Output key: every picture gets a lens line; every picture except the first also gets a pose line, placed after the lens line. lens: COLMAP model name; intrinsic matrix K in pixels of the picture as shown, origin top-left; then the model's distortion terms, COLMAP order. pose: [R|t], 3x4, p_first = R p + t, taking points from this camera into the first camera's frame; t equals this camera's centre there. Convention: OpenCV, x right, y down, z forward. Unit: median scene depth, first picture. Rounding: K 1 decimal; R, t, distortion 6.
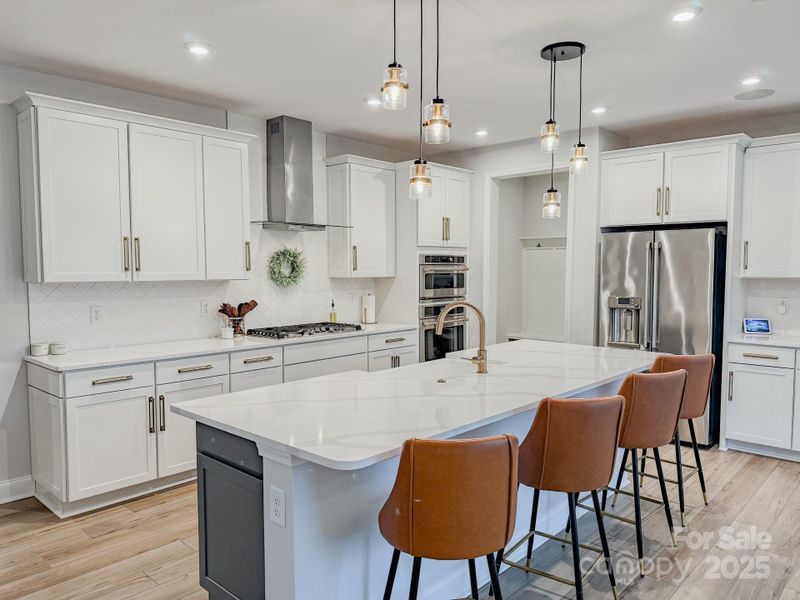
lens RADIAL K [[557.9, 0, 402.3], [0, 557.9, 302.3], [0, 0, 1]] dist [0.026901, -0.030962]
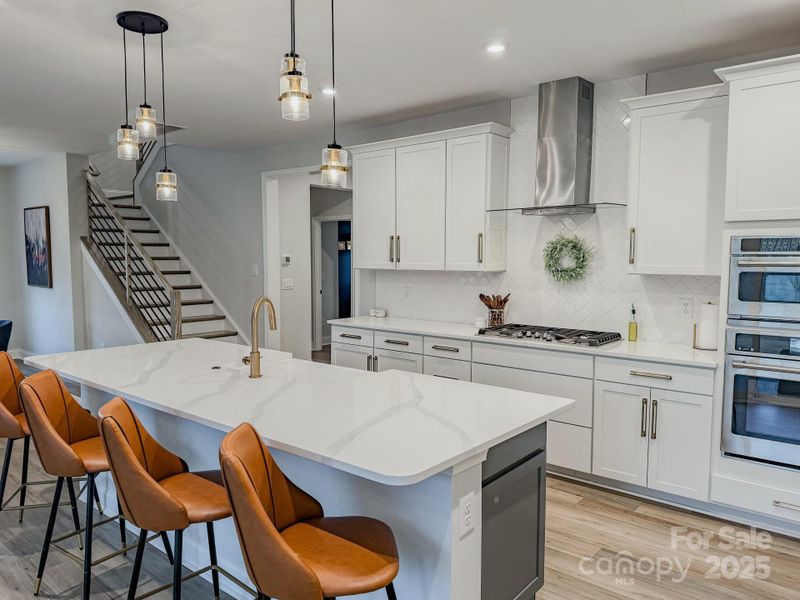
lens RADIAL K [[557.9, 0, 395.9], [0, 557.9, 305.0], [0, 0, 1]] dist [0.026901, -0.030962]
pose [[0.052539, 0.087641, -0.994766, 0.738282], [-0.063863, 0.994397, 0.084236, -0.057193], [0.996575, 0.059103, 0.057841, 0.822309]]
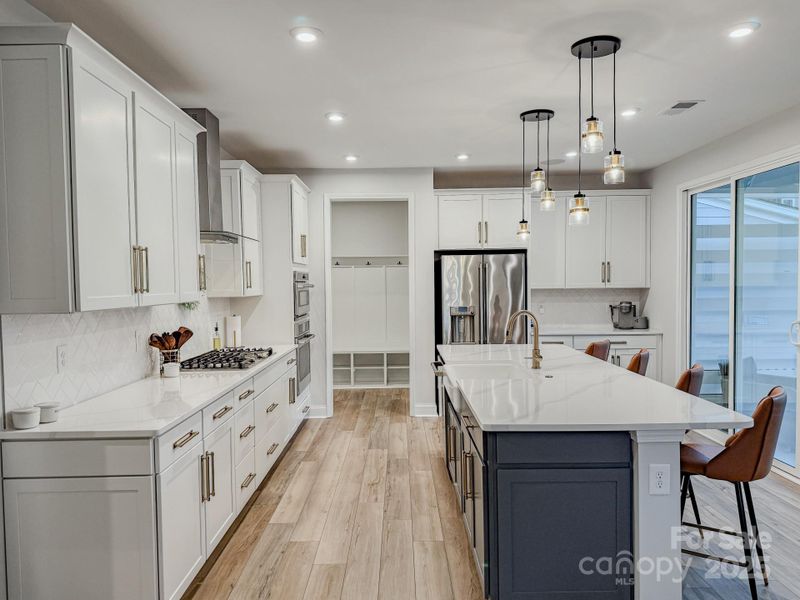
lens RADIAL K [[557.9, 0, 385.8], [0, 557.9, 302.4], [0, 0, 1]] dist [0.026901, -0.030962]
pose [[0.749205, -0.032916, 0.661520, -0.639091], [0.055449, 0.998375, -0.013122, -0.013376], [-0.660014, 0.046512, 0.749812, 0.209198]]
